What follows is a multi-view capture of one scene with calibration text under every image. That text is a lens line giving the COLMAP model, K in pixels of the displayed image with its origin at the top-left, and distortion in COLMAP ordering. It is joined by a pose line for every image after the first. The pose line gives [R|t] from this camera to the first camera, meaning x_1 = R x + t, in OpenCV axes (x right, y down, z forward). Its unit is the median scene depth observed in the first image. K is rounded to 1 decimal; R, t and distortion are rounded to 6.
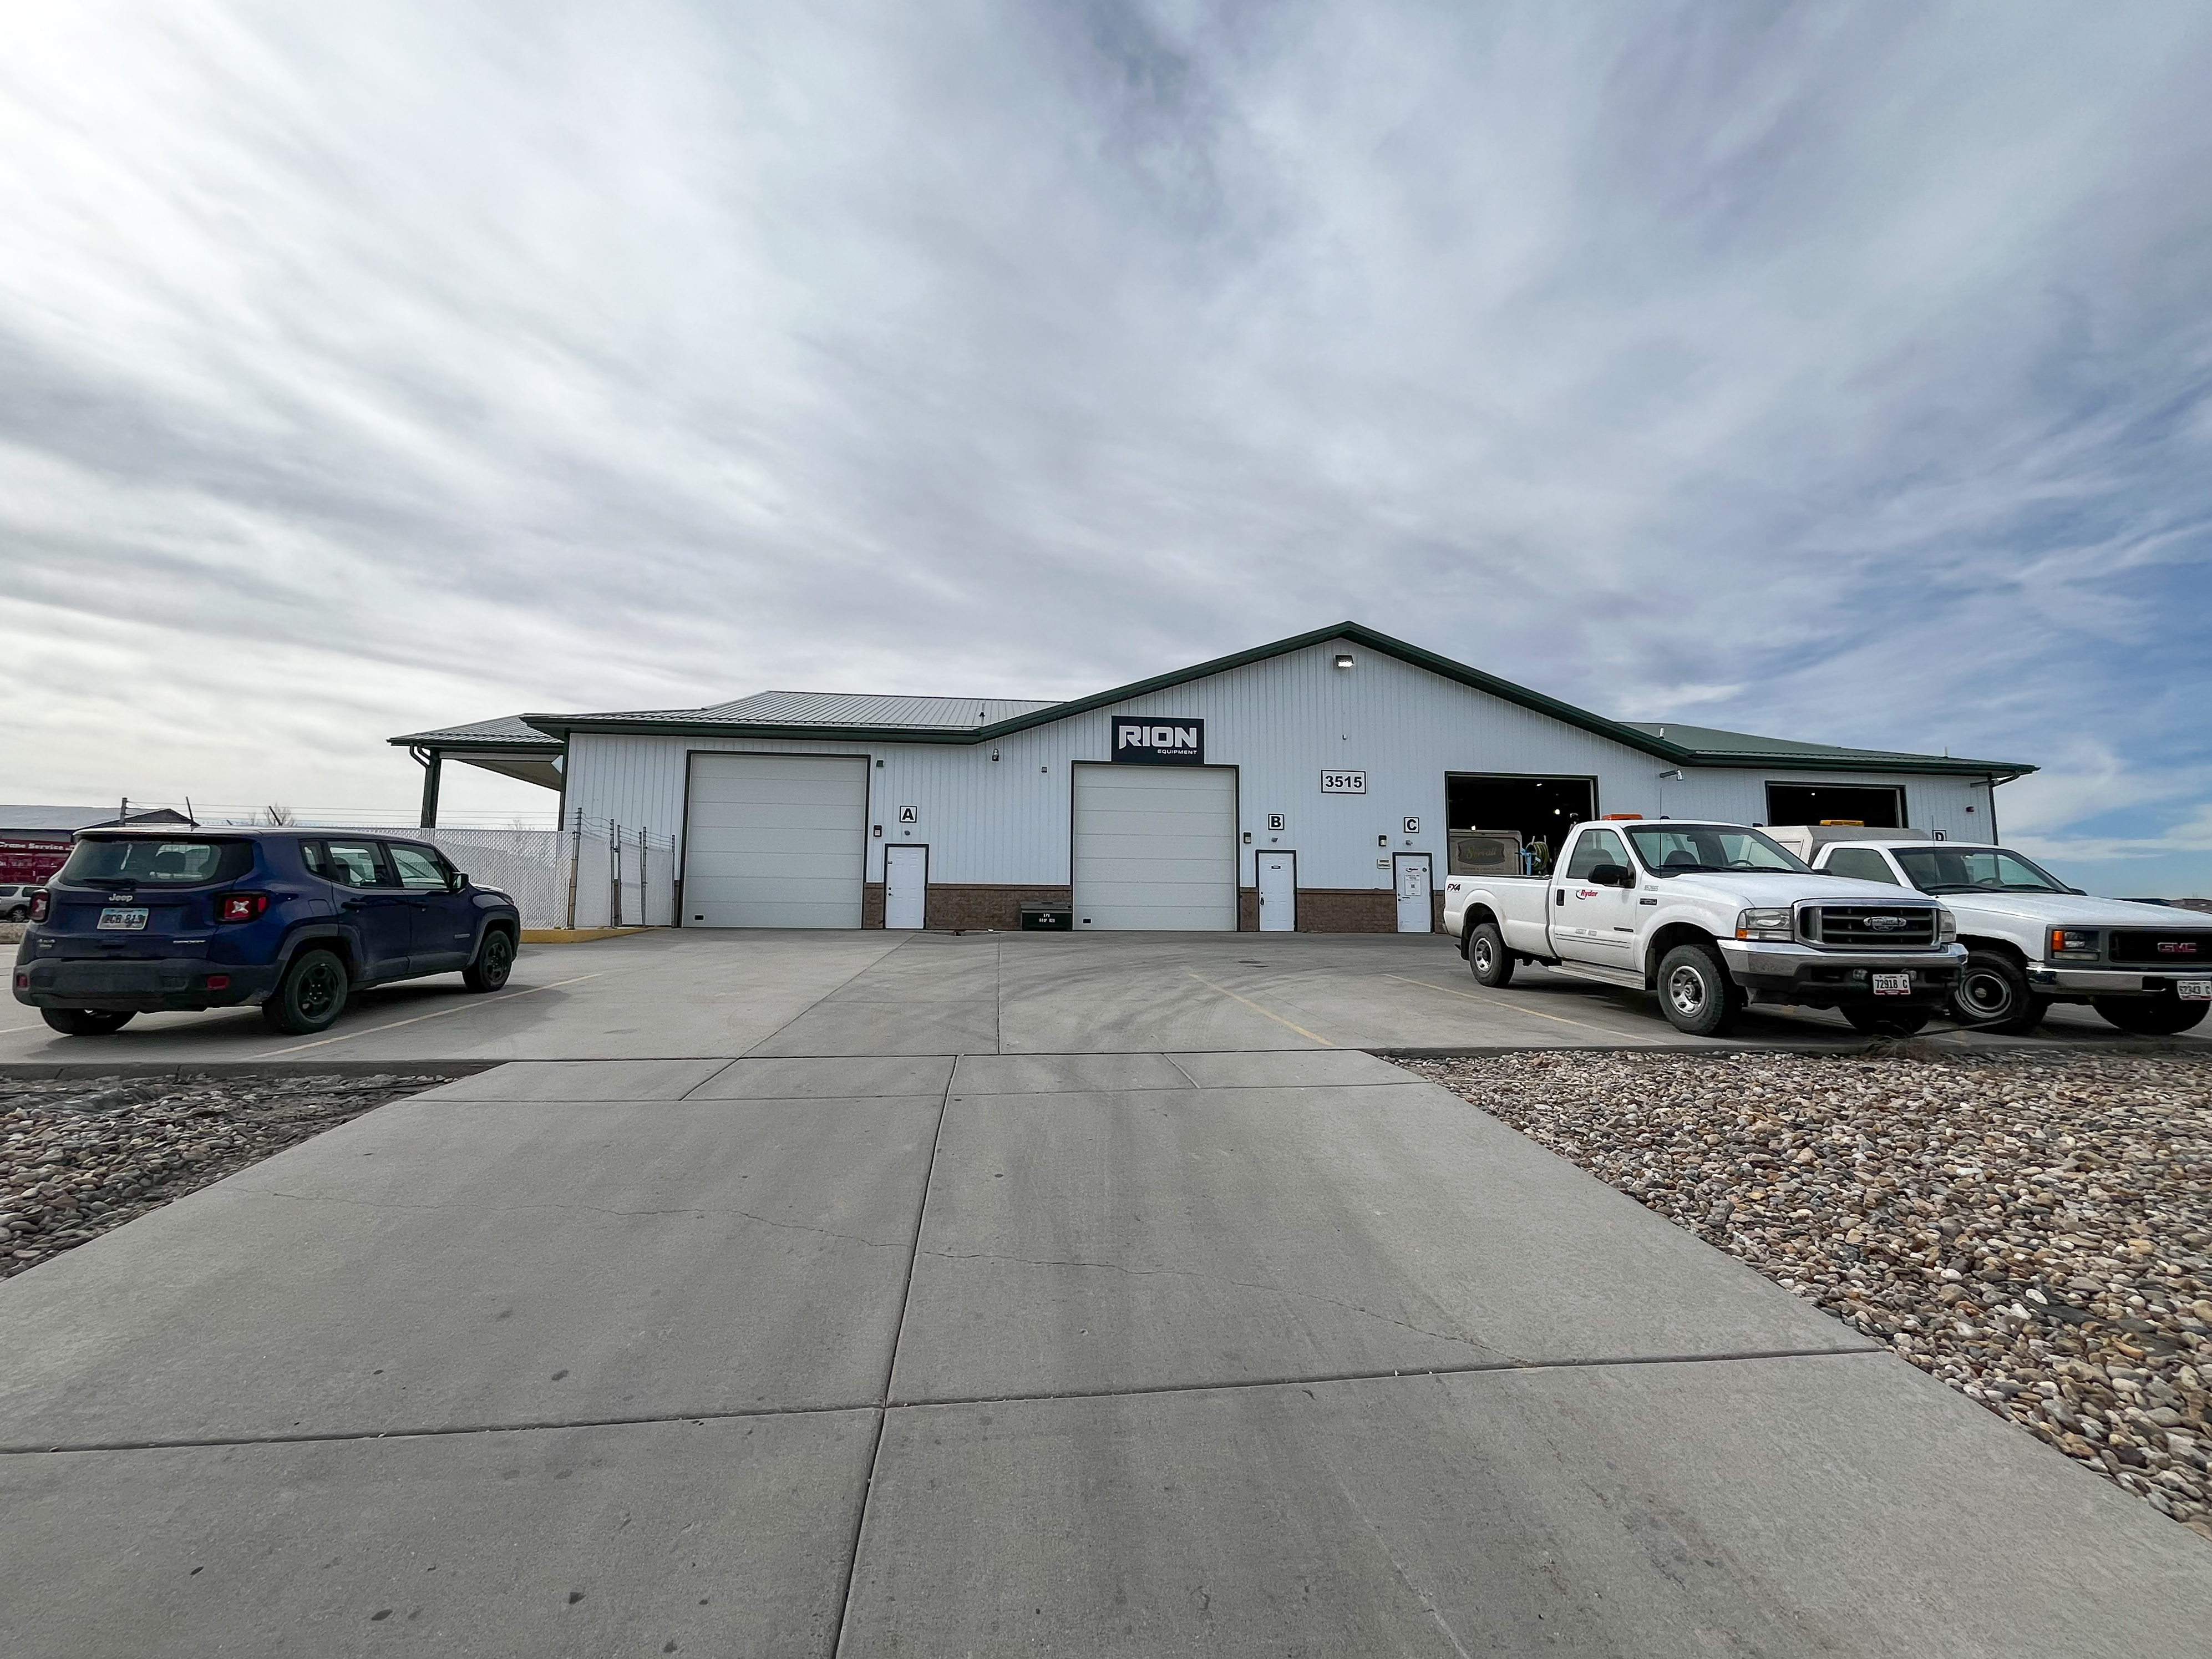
lens RADIAL K [[918.2, 0, 1106.0], [0, 918.2, 829.5], [0, 0, 1]] dist [-0.002139, -0.000013]
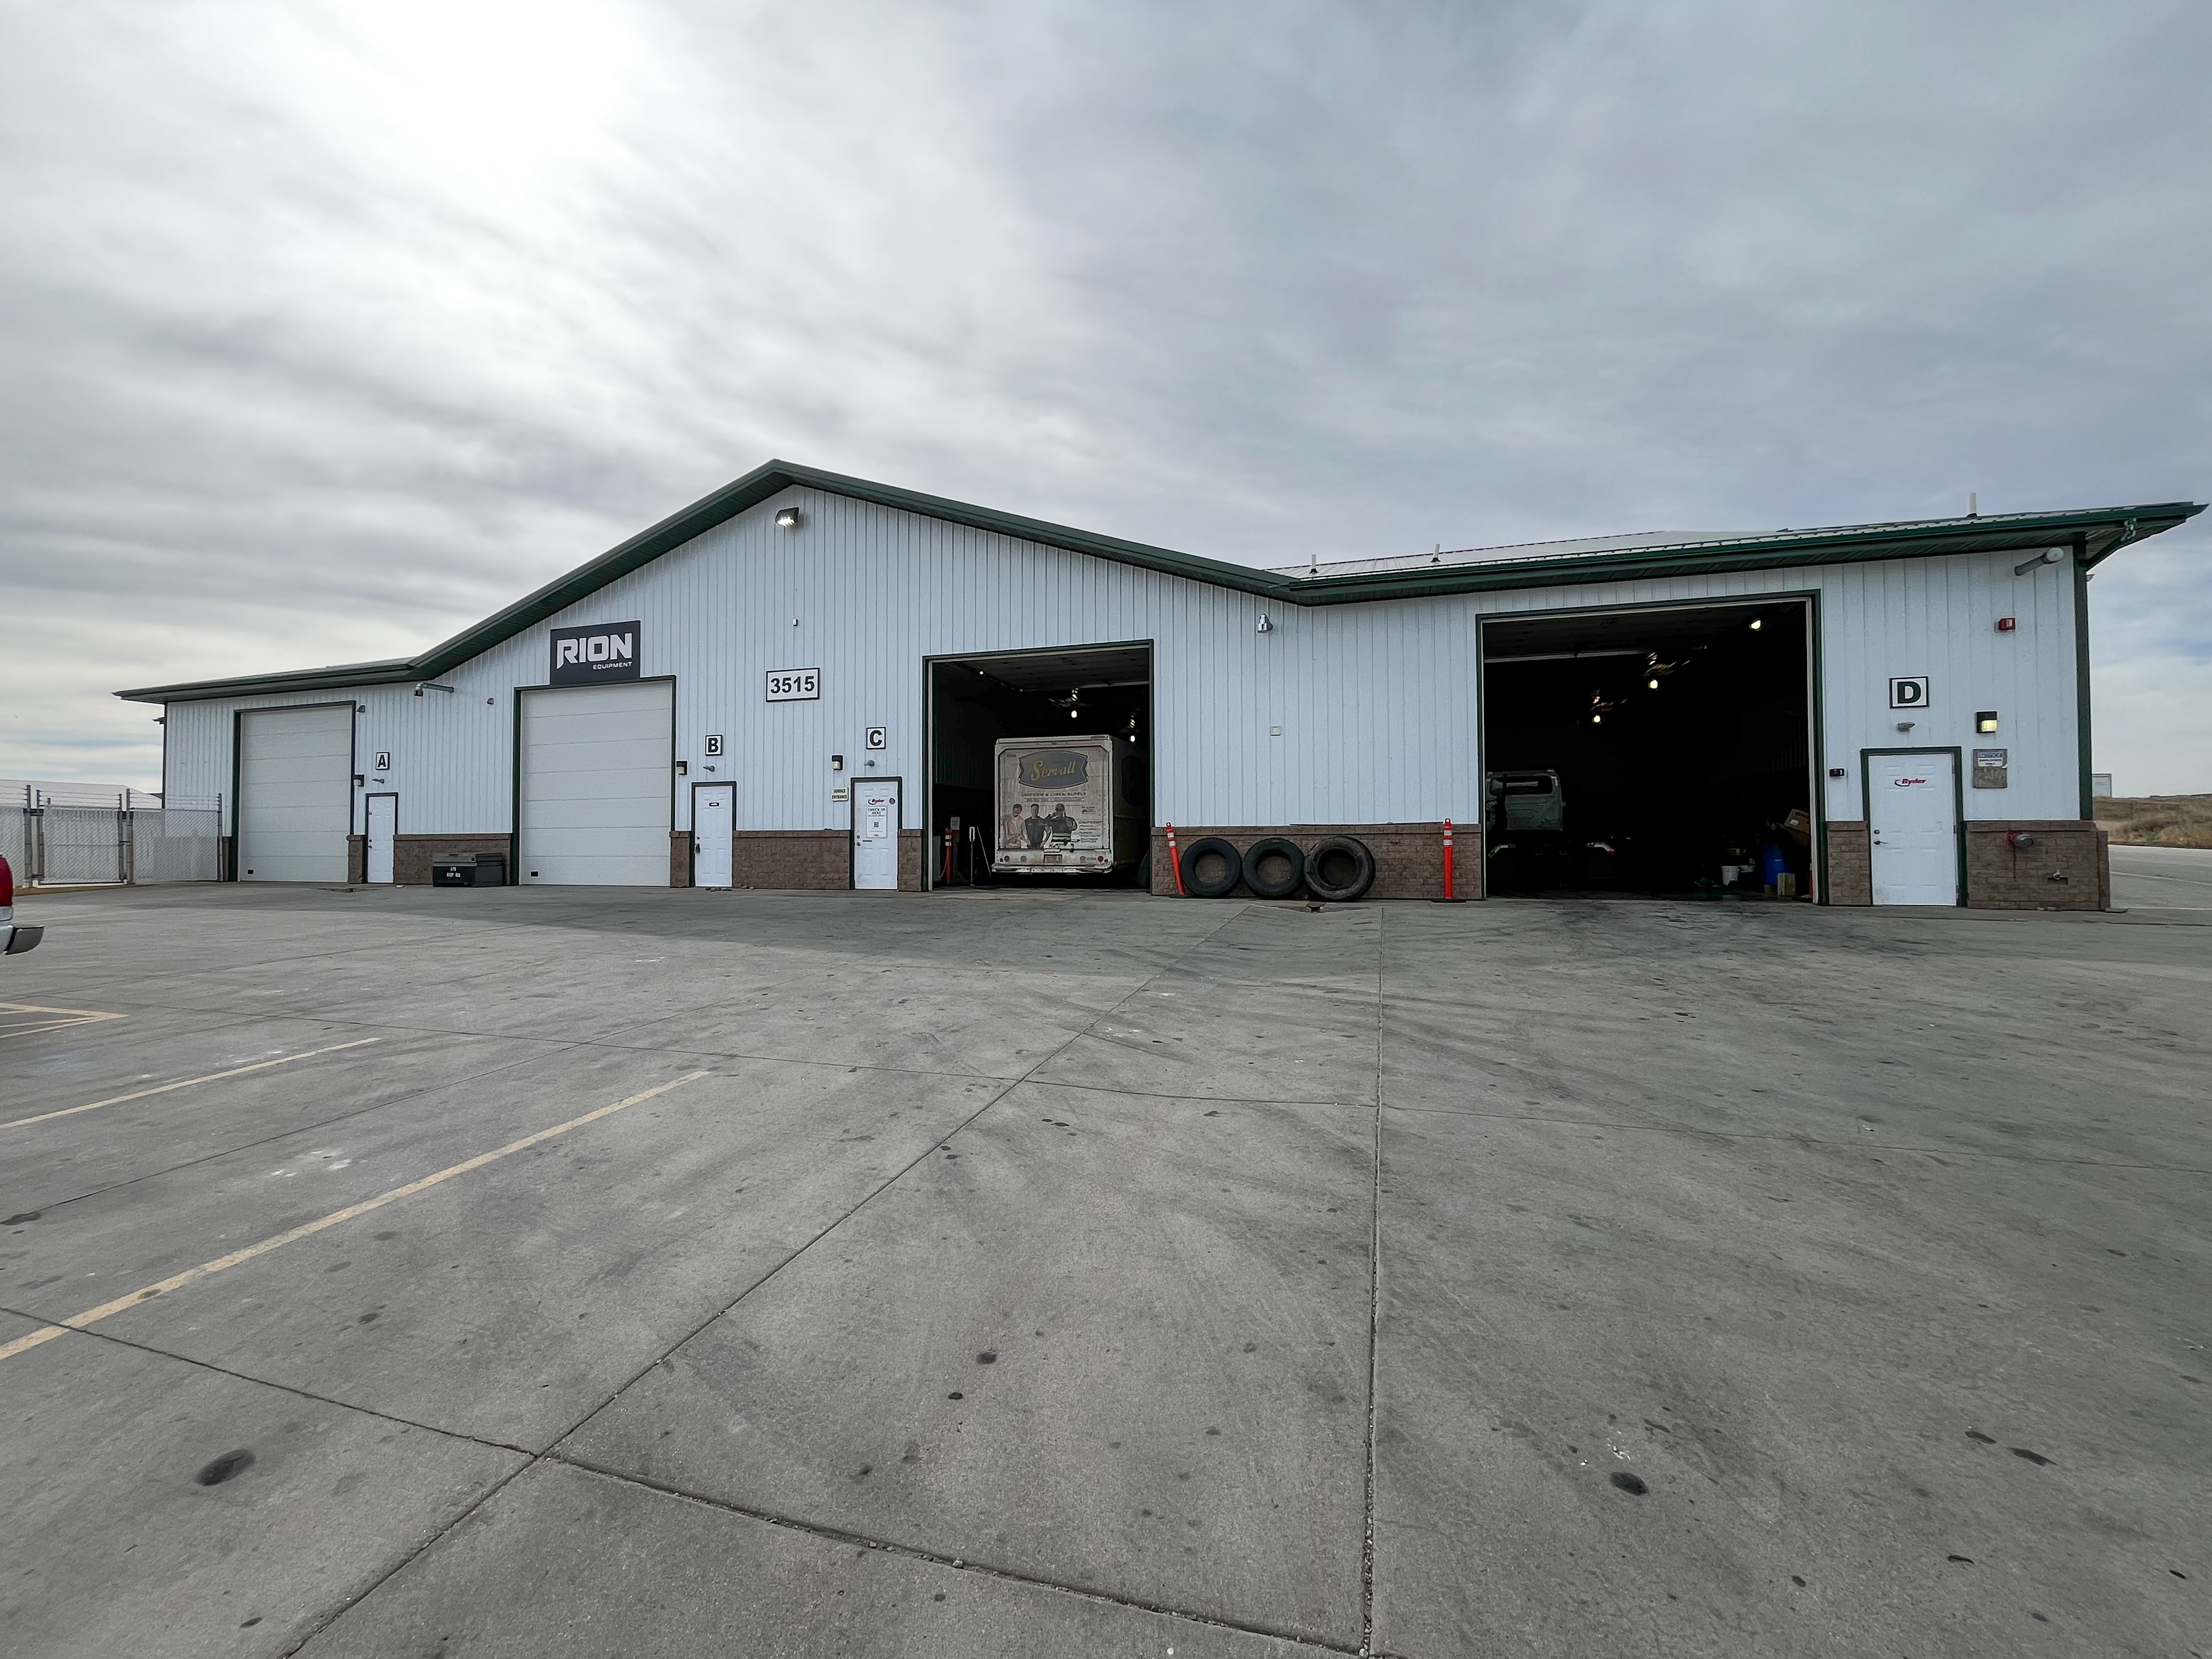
lens RADIAL K [[883.9, 0, 1106.0], [0, 883.9, 829.5], [0, 0, 1]] dist [-0.002575, -0.000073]
pose [[0.911122, -0.017804, -0.411752, 0.788827], [0.055837, 0.995188, 0.080523, 0.020608], [0.408337, -0.096357, 0.907731, 0.456974]]
